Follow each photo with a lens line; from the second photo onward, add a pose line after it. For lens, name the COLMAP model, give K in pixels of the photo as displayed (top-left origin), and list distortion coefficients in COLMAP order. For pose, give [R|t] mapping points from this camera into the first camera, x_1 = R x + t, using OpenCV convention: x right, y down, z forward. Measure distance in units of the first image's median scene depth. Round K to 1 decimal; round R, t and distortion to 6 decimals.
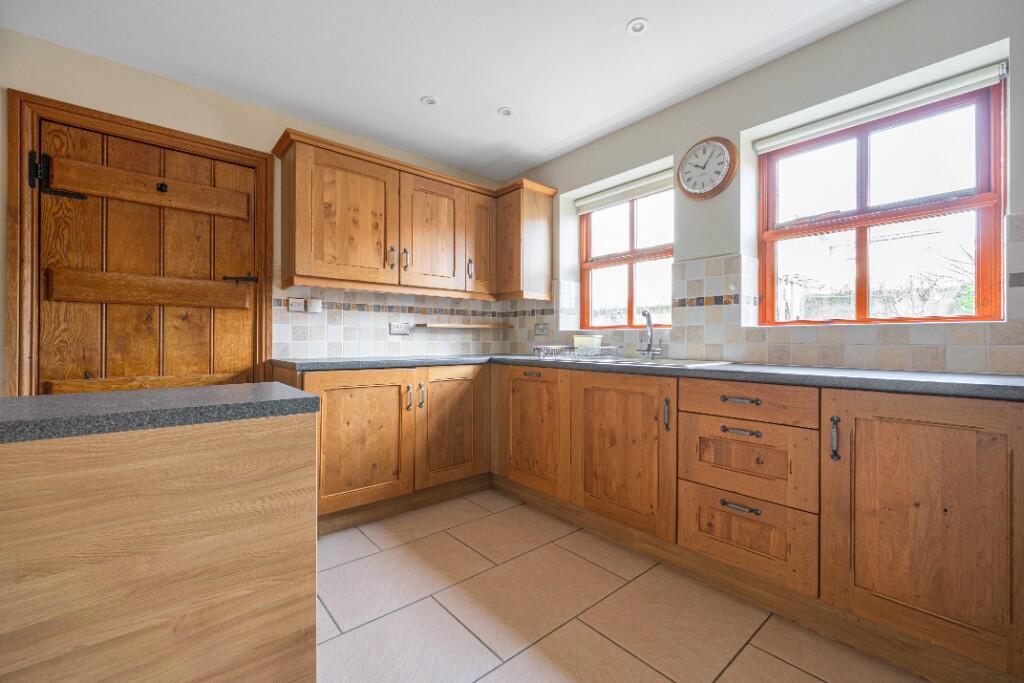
lens RADIAL K [[426.5, 0, 513.6], [0, 426.5, 339.6], [0, 0, 1]] dist [-0.002481, 0.000063]
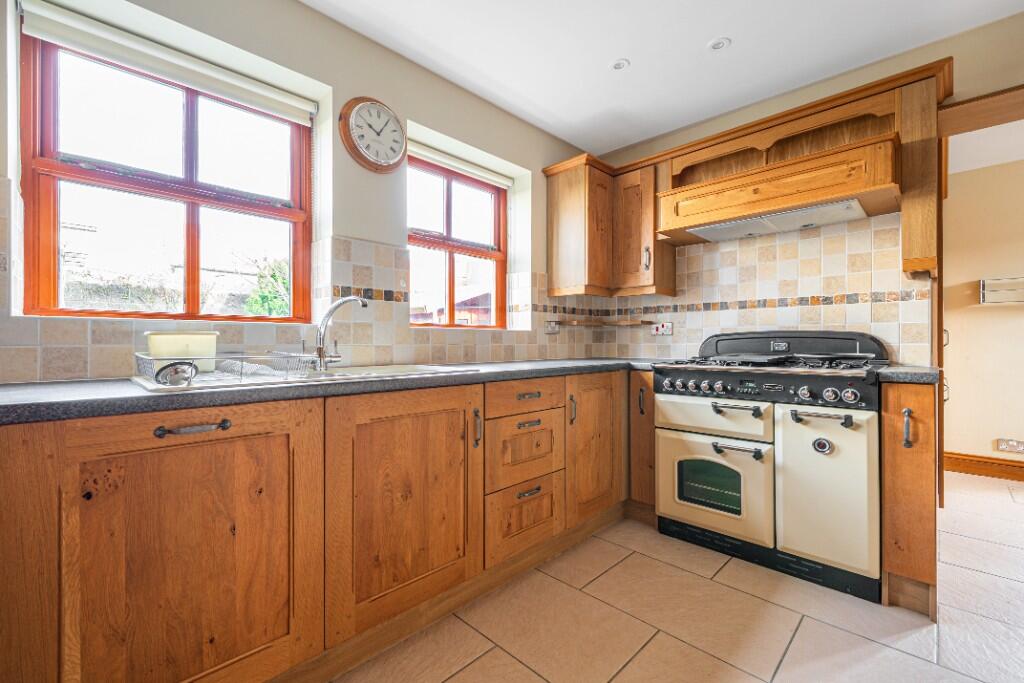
lens RADIAL K [[426.5, 0, 513.5], [0, 426.5, 342.2], [0, 0, 1]] dist [-0.002481, 0.000063]
pose [[-0.079258, -0.002143, 0.996852, -0.435379], [-0.000855, 0.999997, 0.002082, 0.001317], [-0.996854, -0.000687, -0.079260, 0.864007]]
